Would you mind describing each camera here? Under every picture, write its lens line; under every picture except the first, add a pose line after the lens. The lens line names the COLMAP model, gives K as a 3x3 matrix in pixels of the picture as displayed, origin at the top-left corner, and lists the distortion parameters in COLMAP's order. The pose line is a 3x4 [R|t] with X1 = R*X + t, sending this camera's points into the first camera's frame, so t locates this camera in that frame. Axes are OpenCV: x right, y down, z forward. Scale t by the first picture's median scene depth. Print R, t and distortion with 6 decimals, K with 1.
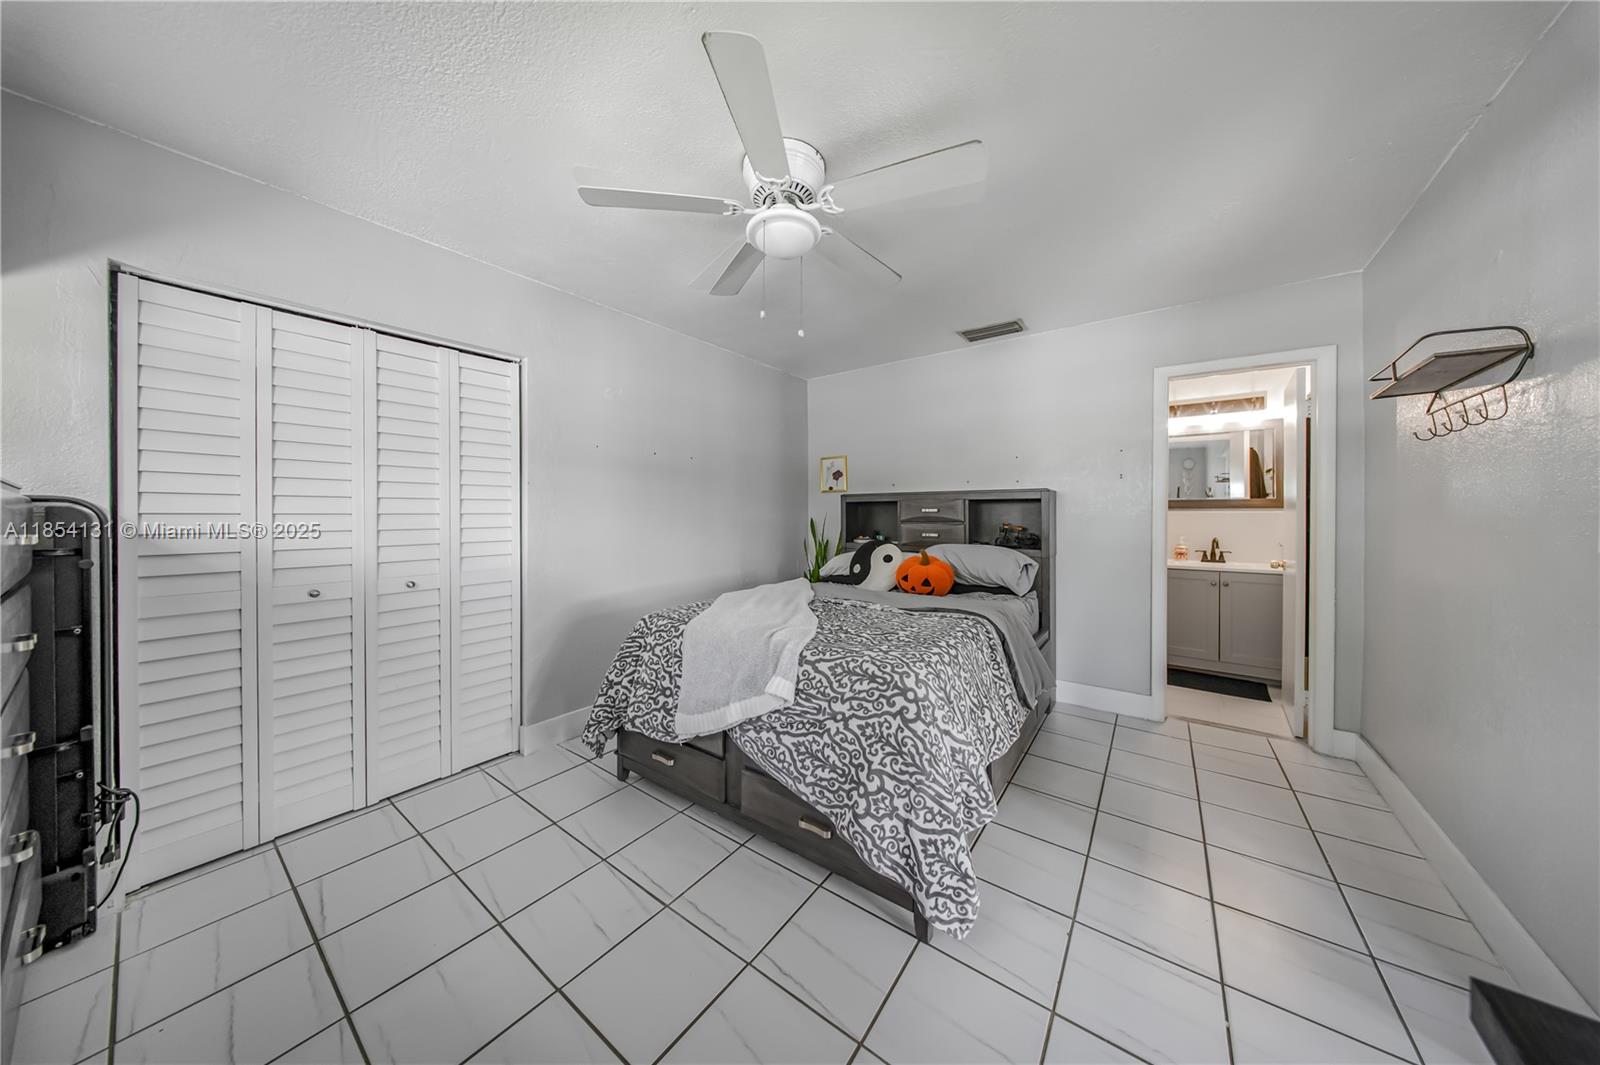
lens RADIAL K [[474.0, 0, 798.9], [0, 474.0, 512.4], [0, 0, 1]] dist [-0.001621, -0.000117]
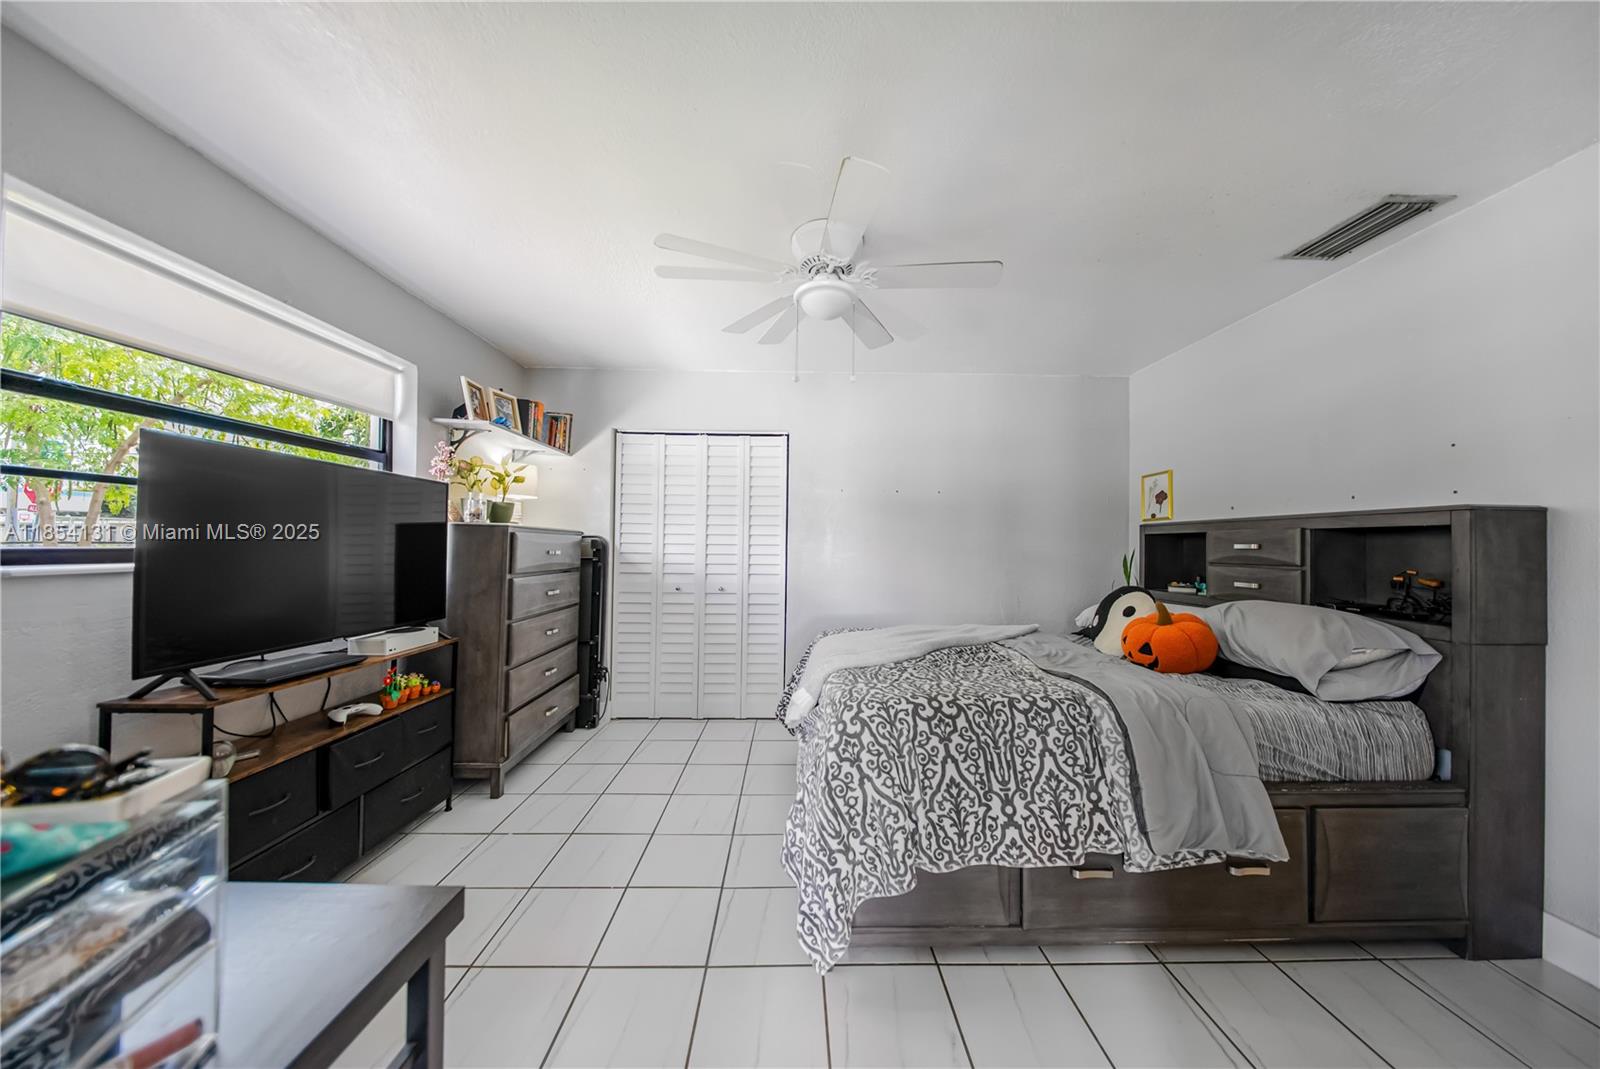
lens RADIAL K [[494.1, 0, 800.0], [0, 494.1, 534.5], [0, 0, 1]] dist [0.000288, -0.000012]
pose [[0.624584, -0.007195, -0.780925, 0.530525], [-0.010332, 0.999794, -0.017475, -0.003430], [0.780889, 0.018983, 0.624381, 0.139278]]
